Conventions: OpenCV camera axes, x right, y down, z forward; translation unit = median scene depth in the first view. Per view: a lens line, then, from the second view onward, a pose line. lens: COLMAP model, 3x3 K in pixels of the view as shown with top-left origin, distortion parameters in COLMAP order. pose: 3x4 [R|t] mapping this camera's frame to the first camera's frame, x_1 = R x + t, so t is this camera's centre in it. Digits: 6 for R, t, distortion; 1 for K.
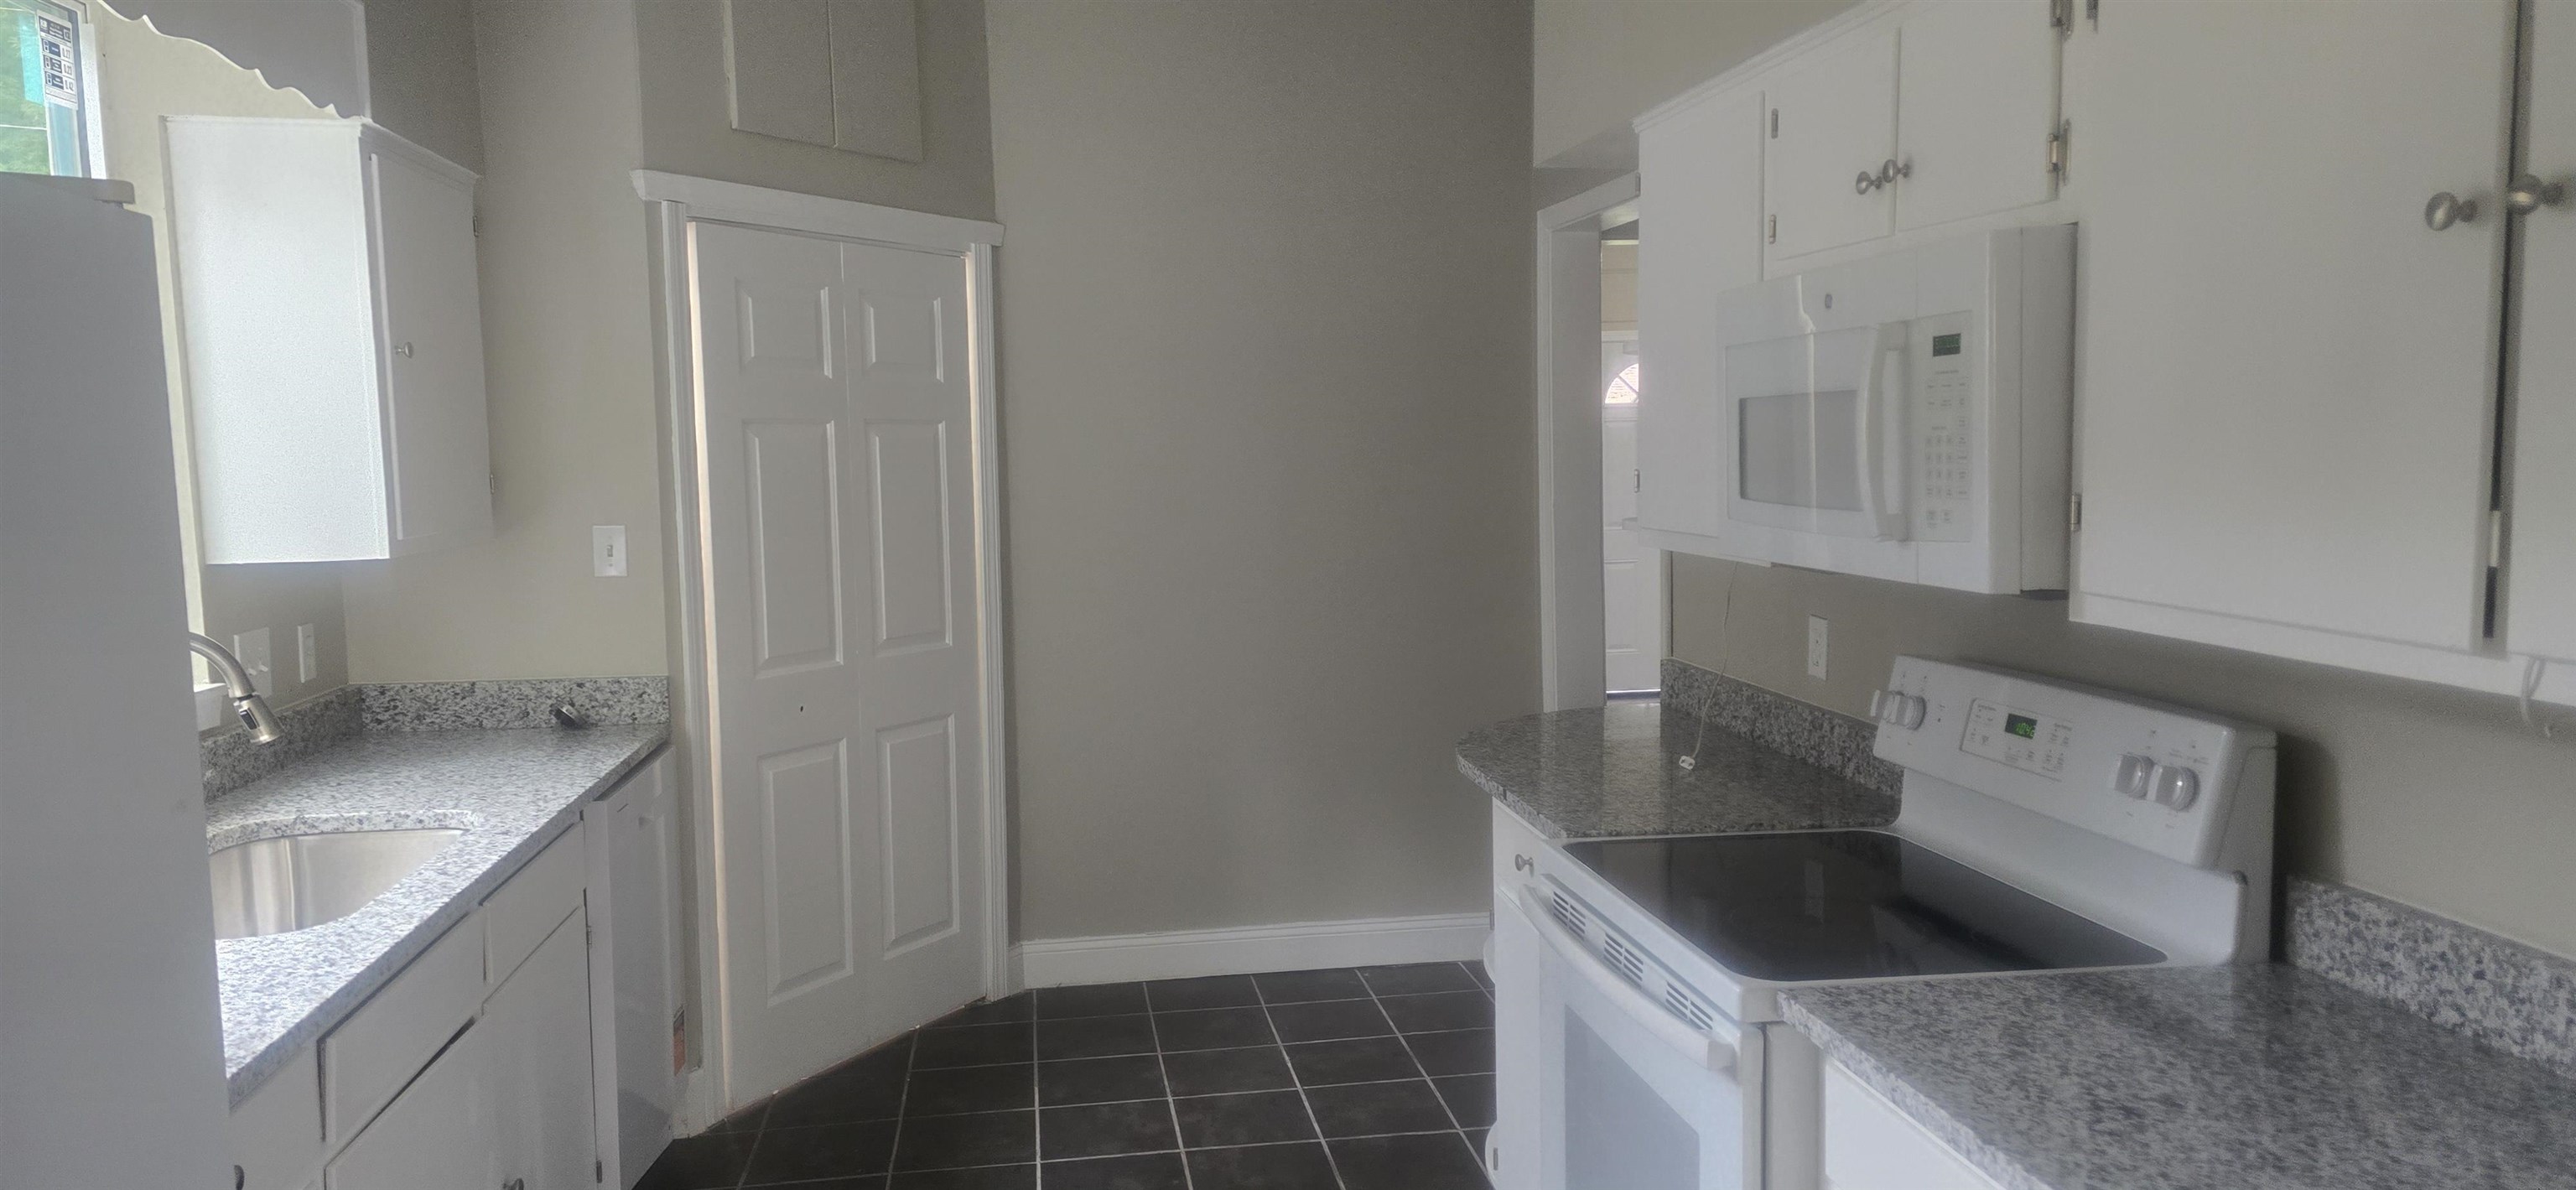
lens RADIAL K [[1756.6, 0, 1281.5], [0, 1756.6, 607.8], [0, 0, 1]] dist [0.072078, -0.071844]
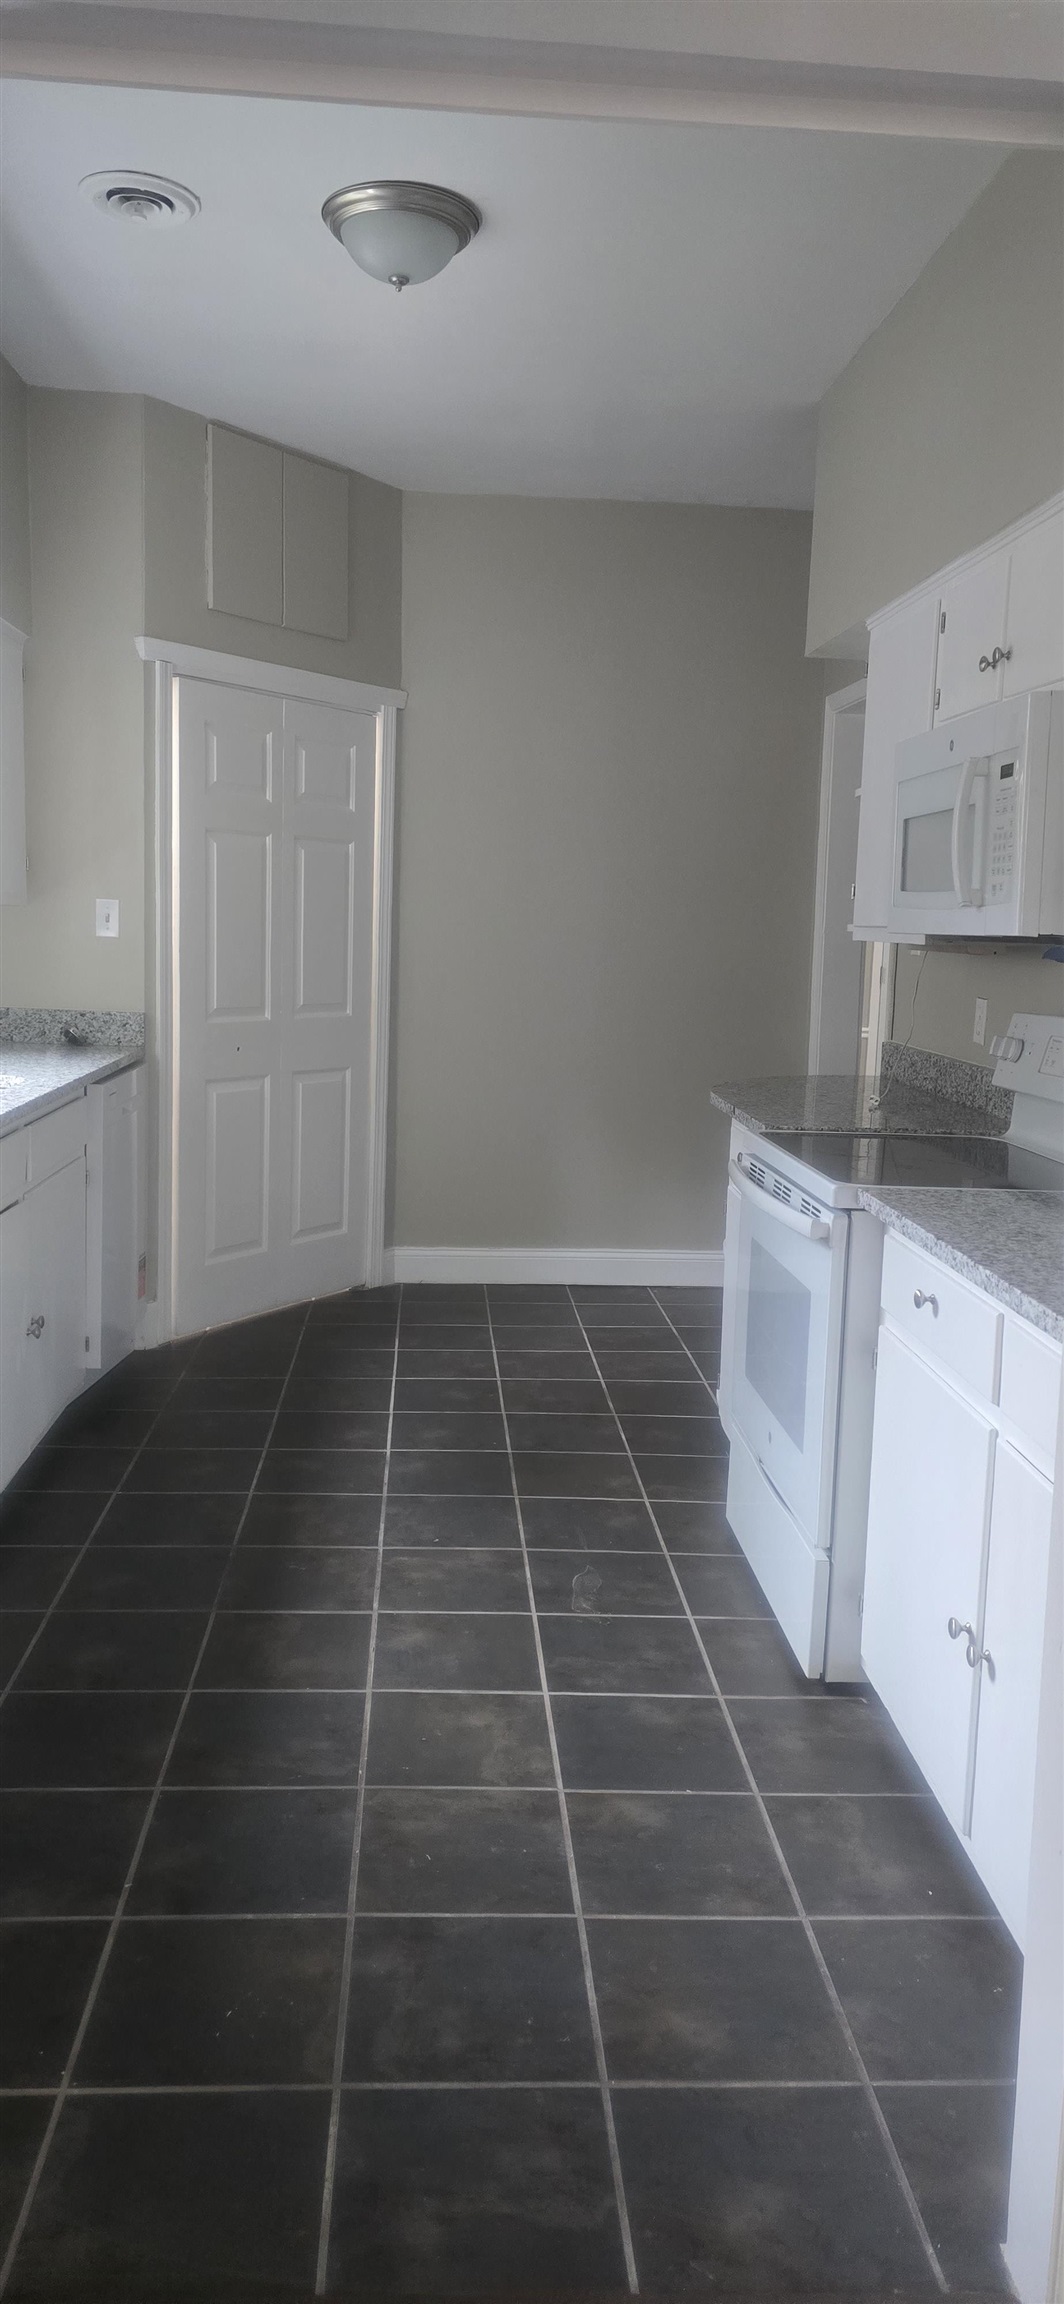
lens RADIAL K [[1571.0, 0, 537.4], [0, 1571.0, 1130.5], [0, 0, 1]] dist [0.072078, -0.071844]
pose [[0.995657, 0.057313, -0.073361, 0.050993], [-0.054559, 0.997749, 0.039002, 0.065783], [0.075431, -0.034830, 0.996542, -0.197942]]
